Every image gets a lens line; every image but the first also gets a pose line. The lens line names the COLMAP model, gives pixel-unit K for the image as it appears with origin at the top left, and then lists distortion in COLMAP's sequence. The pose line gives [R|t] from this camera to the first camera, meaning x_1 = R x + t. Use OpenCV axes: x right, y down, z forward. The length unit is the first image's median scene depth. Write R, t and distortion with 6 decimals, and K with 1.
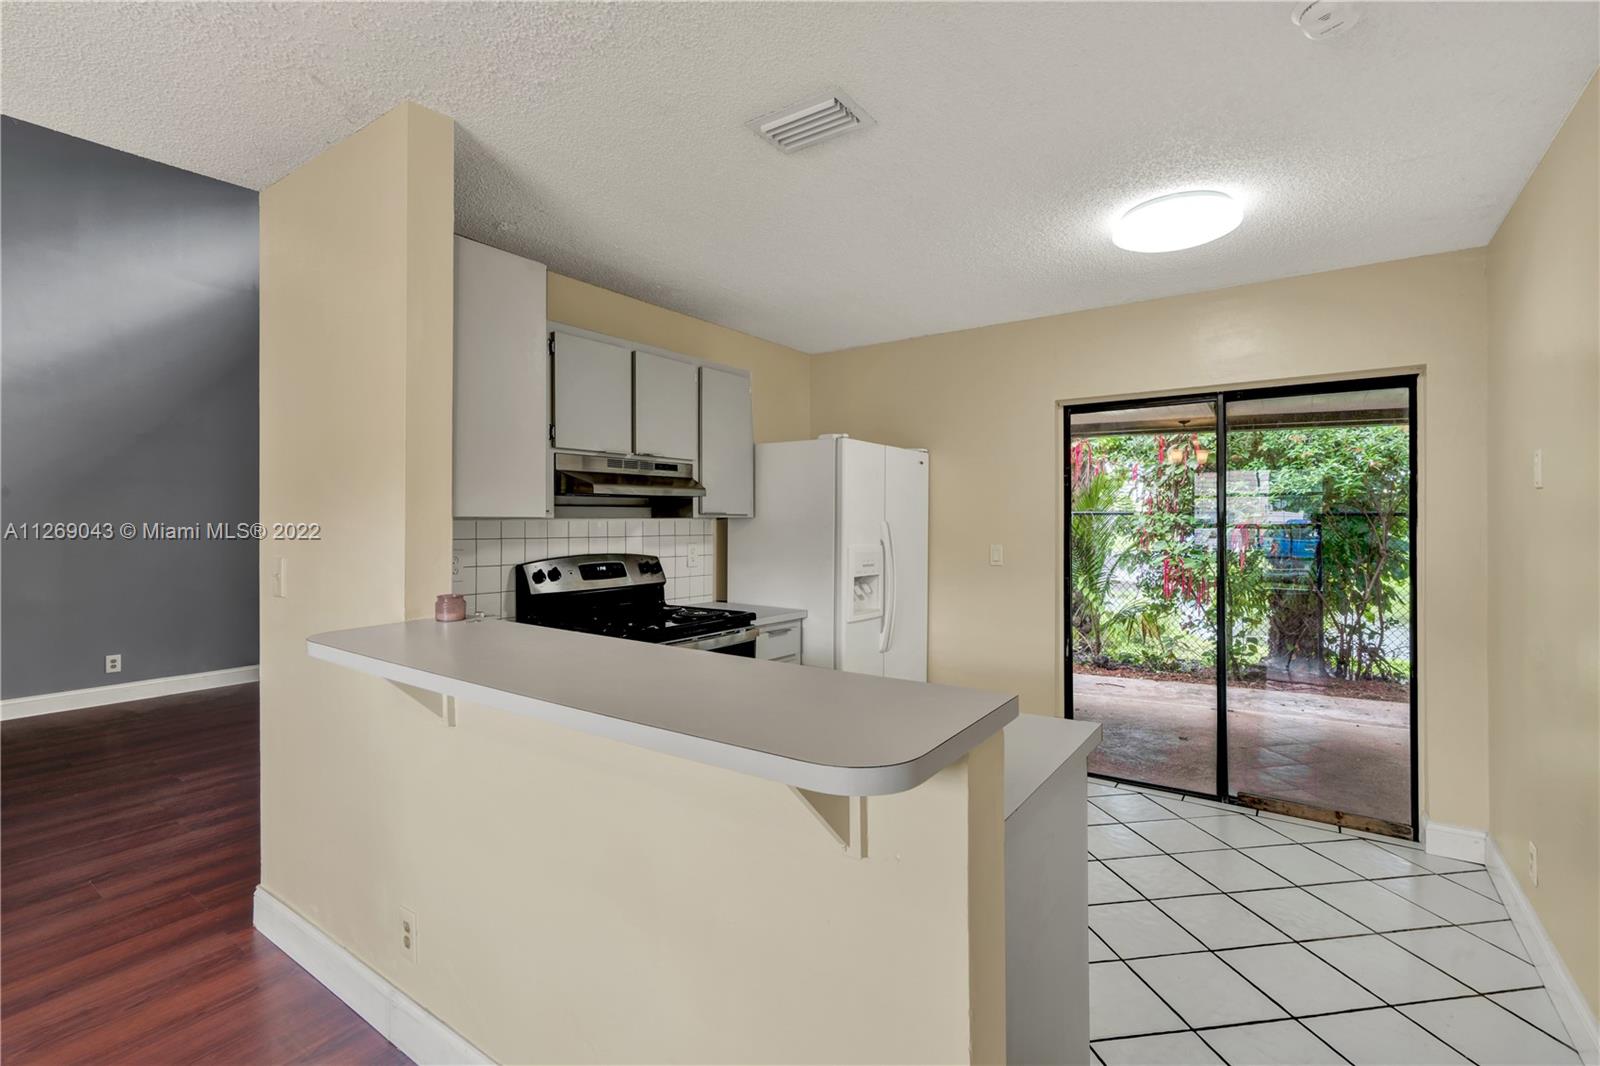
lens RADIAL K [[719.8, 0, 793.5], [0, 719.8, 573.1], [0, 0, 1]] dist [-0.027589, 0.010676]
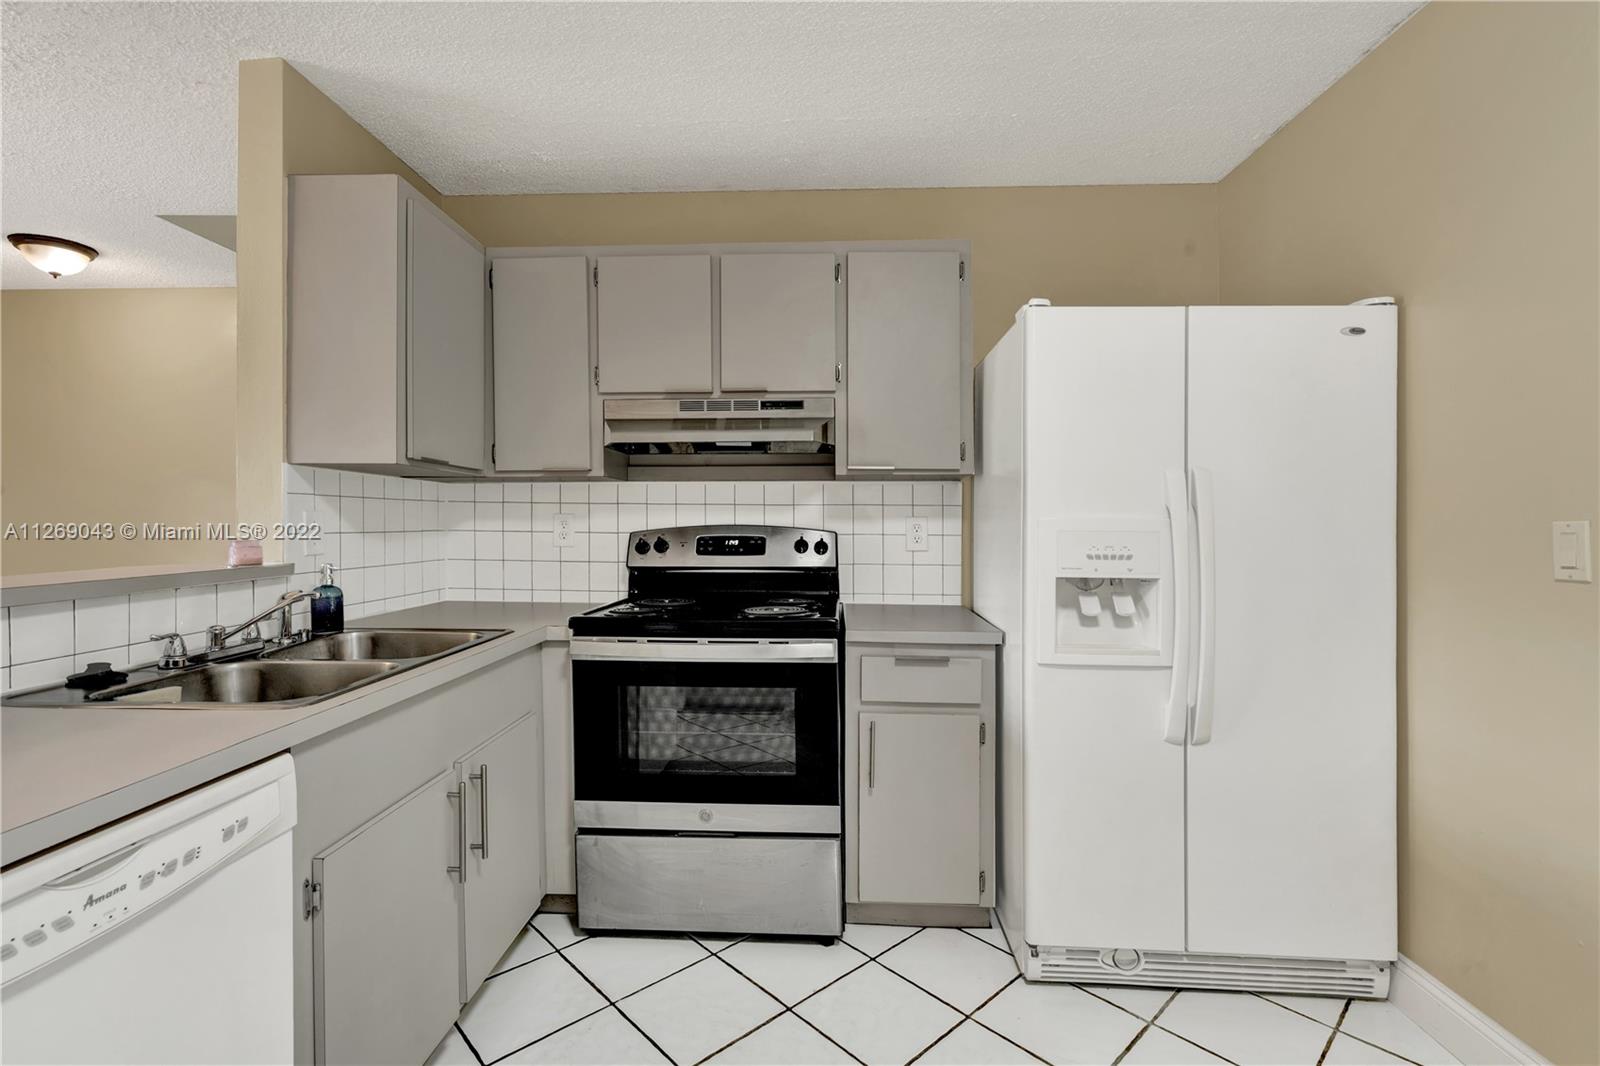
lens RADIAL K [[719.8, 0, 793.5], [0, 719.8, 573.1], [0, 0, 1]] dist [-0.027589, 0.010676]
pose [[0.549011, 0.060776, -0.833603, 0.434066], [-0.063033, 0.997523, 0.031214, -0.001949], [0.833435, 0.035408, 0.551482, 0.603792]]
